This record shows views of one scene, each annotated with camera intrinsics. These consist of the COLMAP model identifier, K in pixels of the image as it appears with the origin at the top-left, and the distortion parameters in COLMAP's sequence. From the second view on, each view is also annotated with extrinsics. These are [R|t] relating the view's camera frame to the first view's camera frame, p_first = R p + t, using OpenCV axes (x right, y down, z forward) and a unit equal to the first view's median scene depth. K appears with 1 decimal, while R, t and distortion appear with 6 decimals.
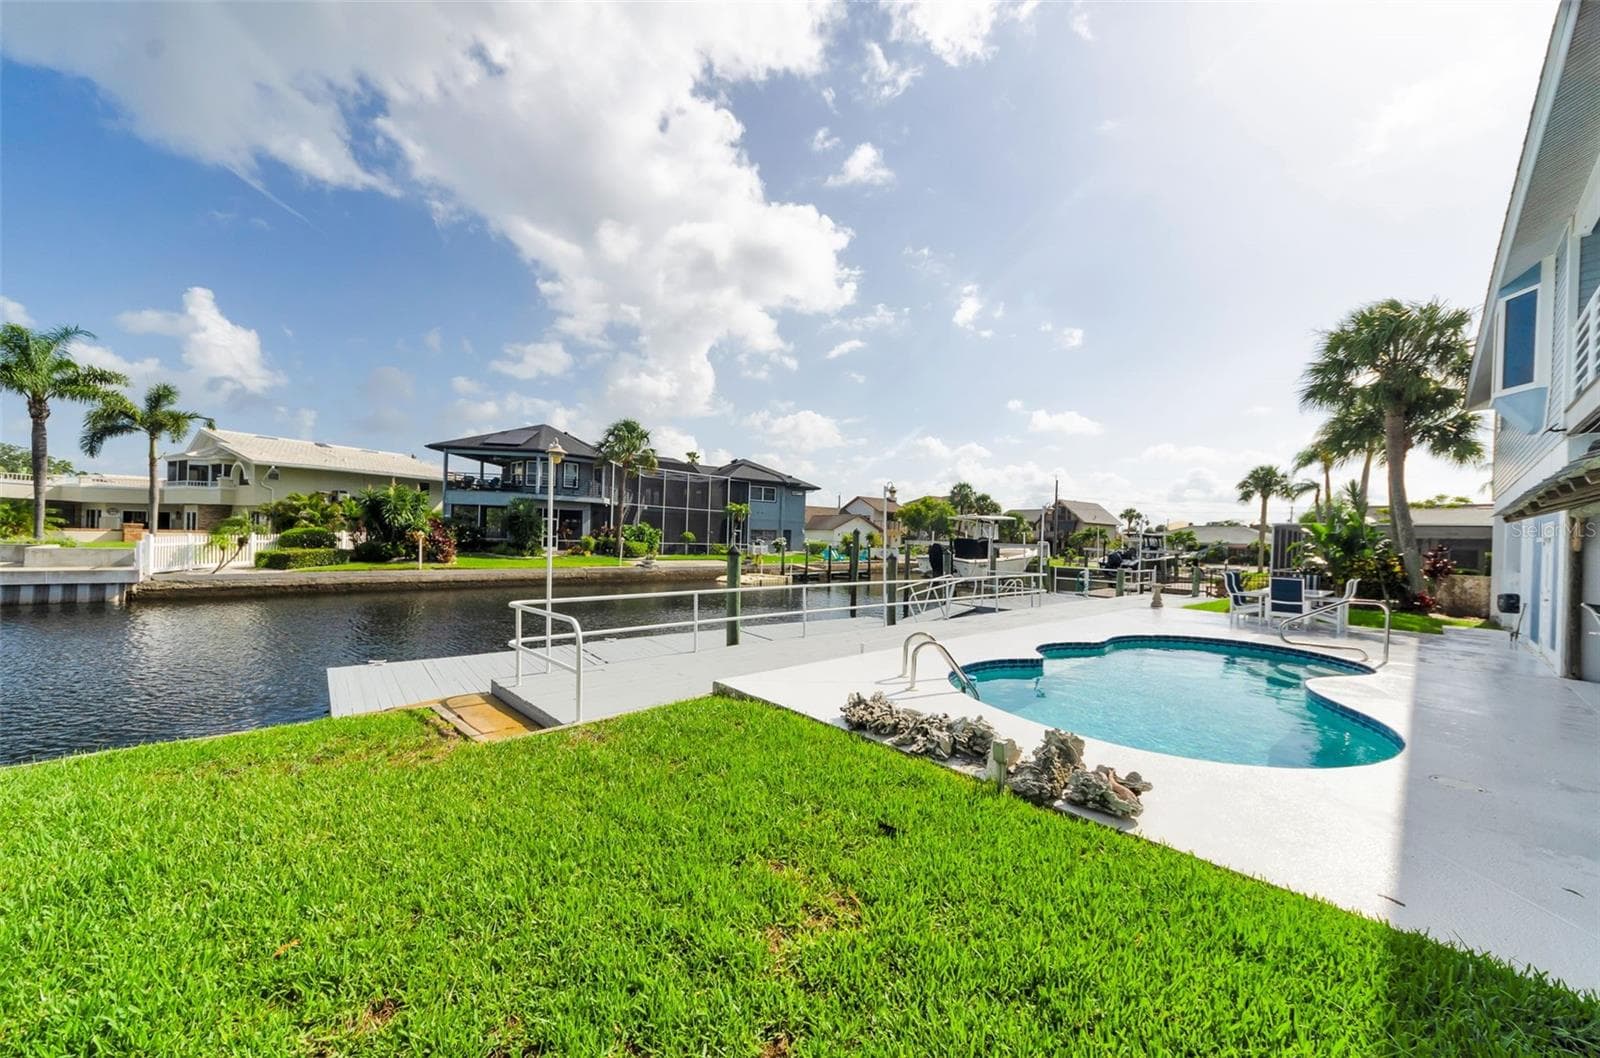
lens RADIAL K [[569.9, 0, 800.1], [0, 569.9, 543.9], [0, 0, 1]] dist [-0.002166, 0.001281]
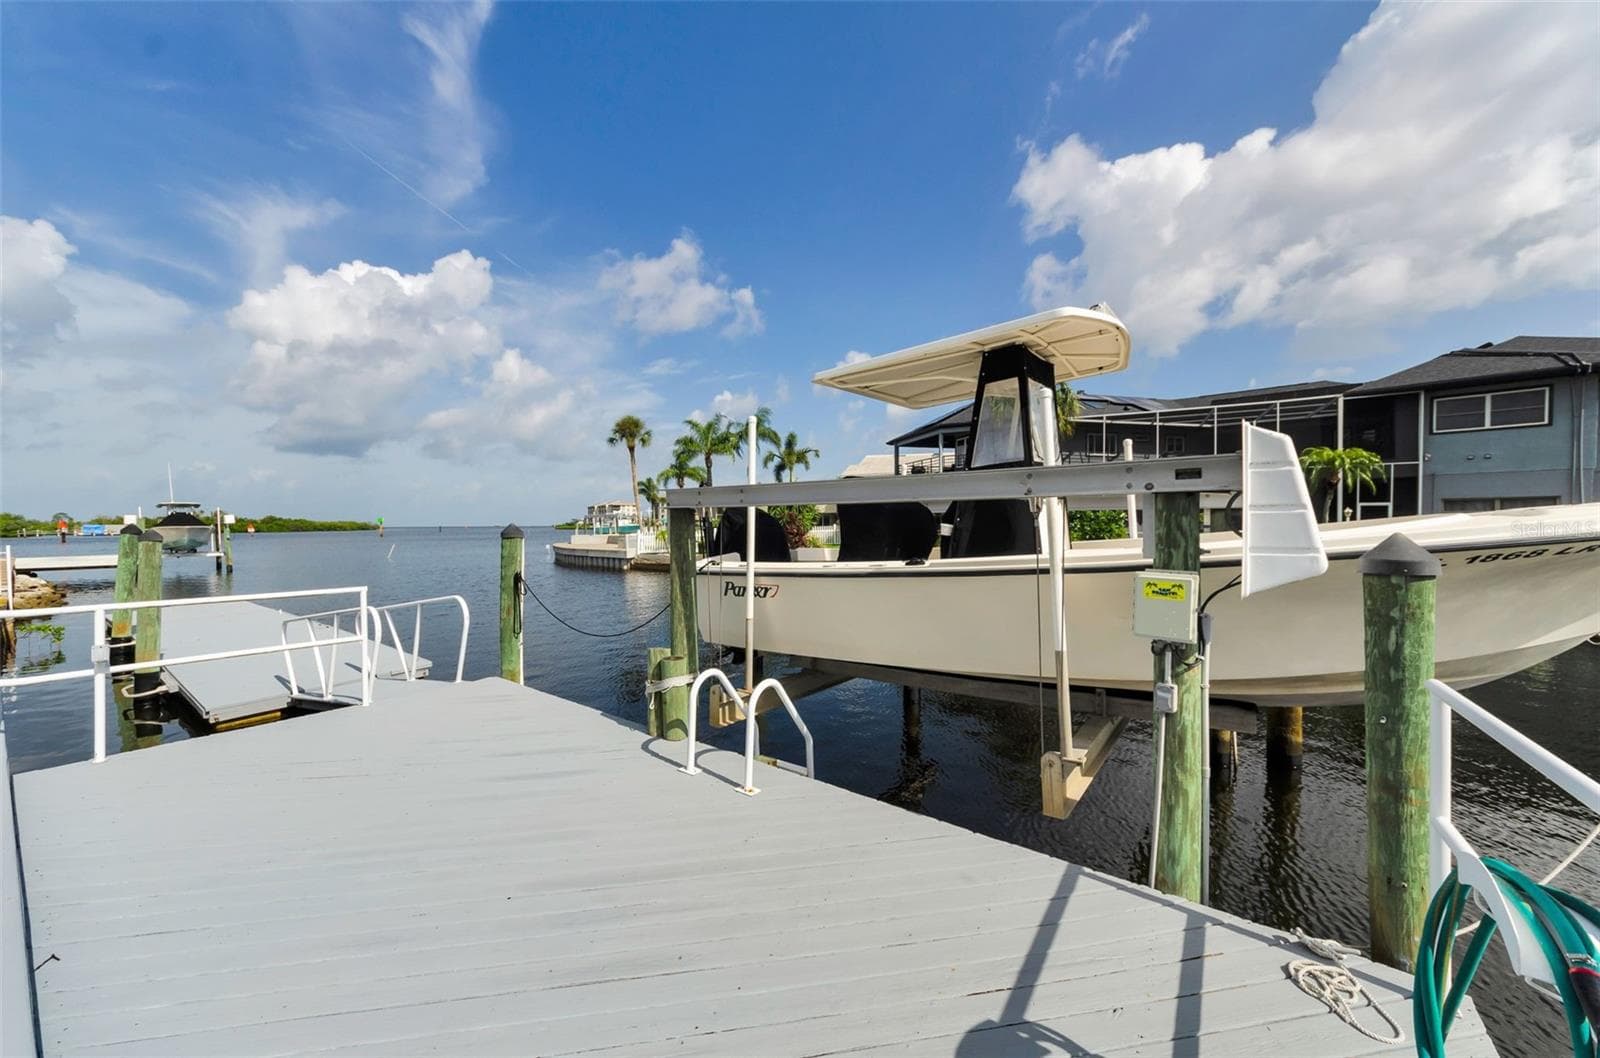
lens RADIAL K [[594.5, 0, 797.0], [0, 594.5, 507.7], [0, 0, 1]] dist [0.001812, 0.000245]
pose [[0.203640, -0.059378, -0.977244, 0.357349], [-0.001292, 0.998142, -0.060917, 0.012725], [0.979045, 0.013667, 0.203185, 0.609524]]
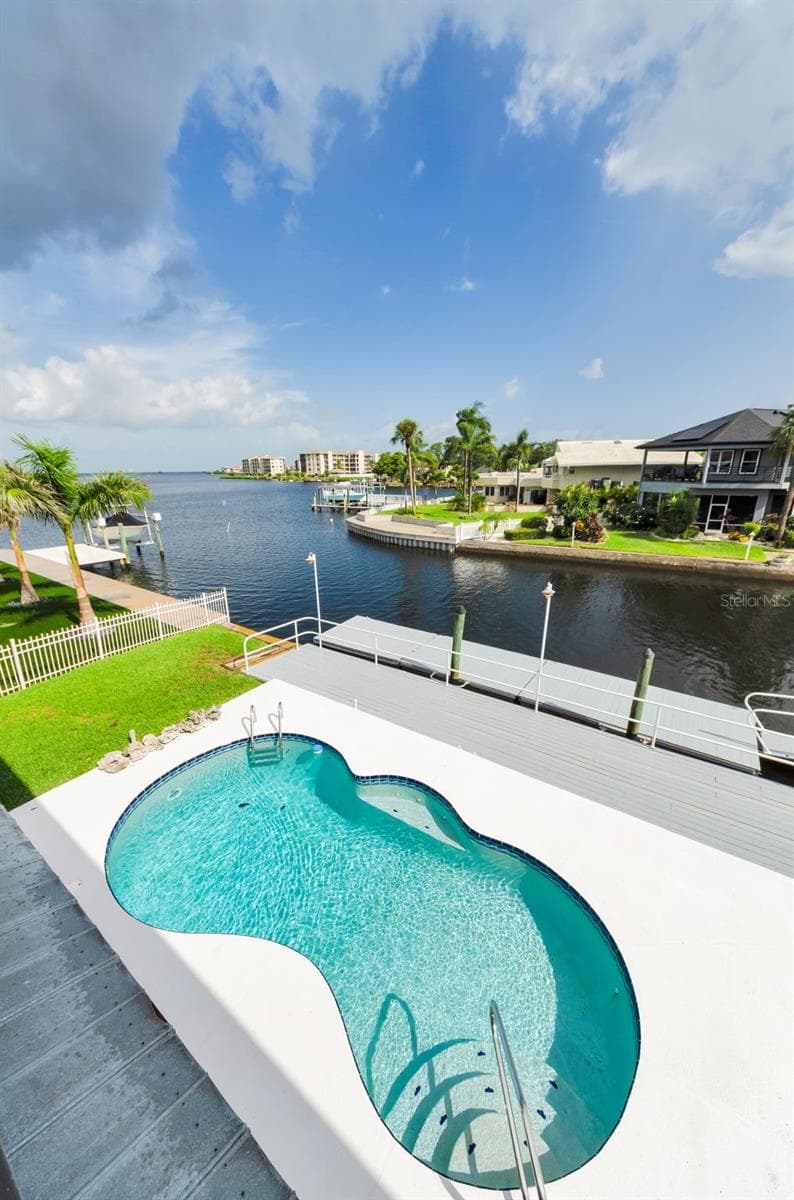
lens RADIAL K [[427.4, 0, 398.0], [0, 427.4, 610.7], [0, 0, 1]] dist [-0.002166, 0.001281]
pose [[0.227541, 0.276043, -0.933823, 0.271091], [0.008762, 0.958359, 0.285431, -0.093453], [0.973729, -0.073130, 0.215647, 0.198079]]
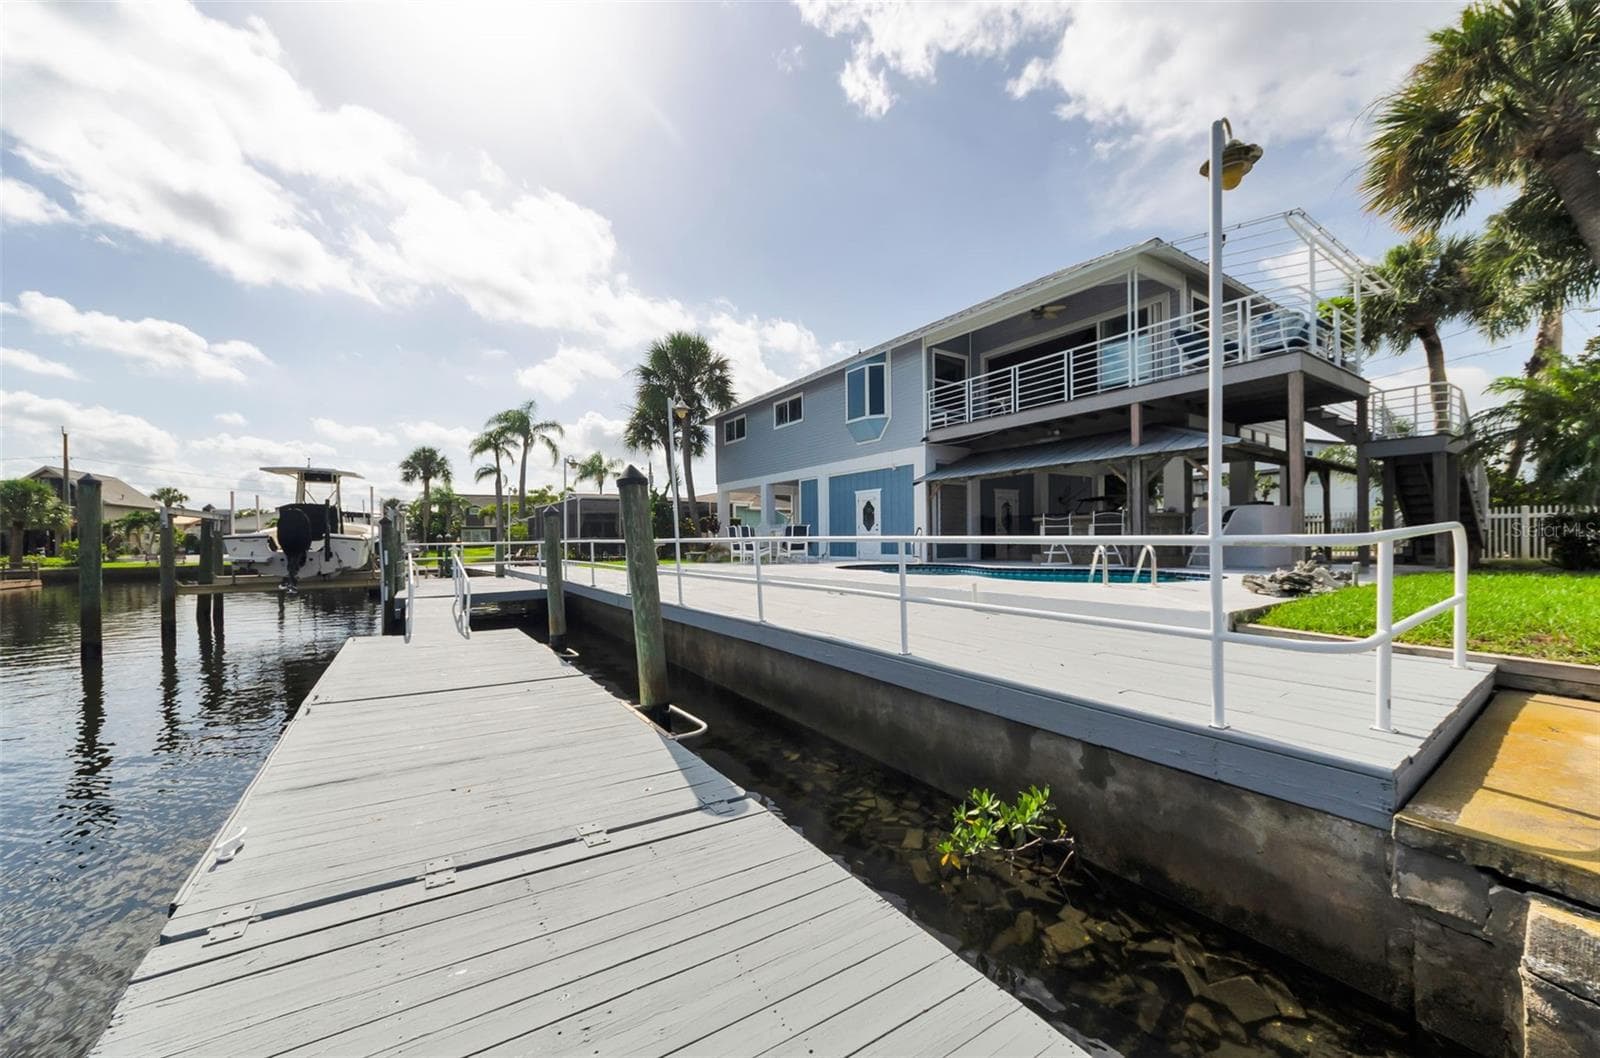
lens RADIAL K [[594.5, 0, 797.0], [0, 594.5, 545.3], [0, 0, 1]] dist [0.001812, 0.000245]
pose [[0.139023, -0.042499, 0.989377, -0.182004], [0.029520, 0.998813, 0.038757, 0.017180], [-0.989849, 0.023818, 0.140113, 0.257128]]
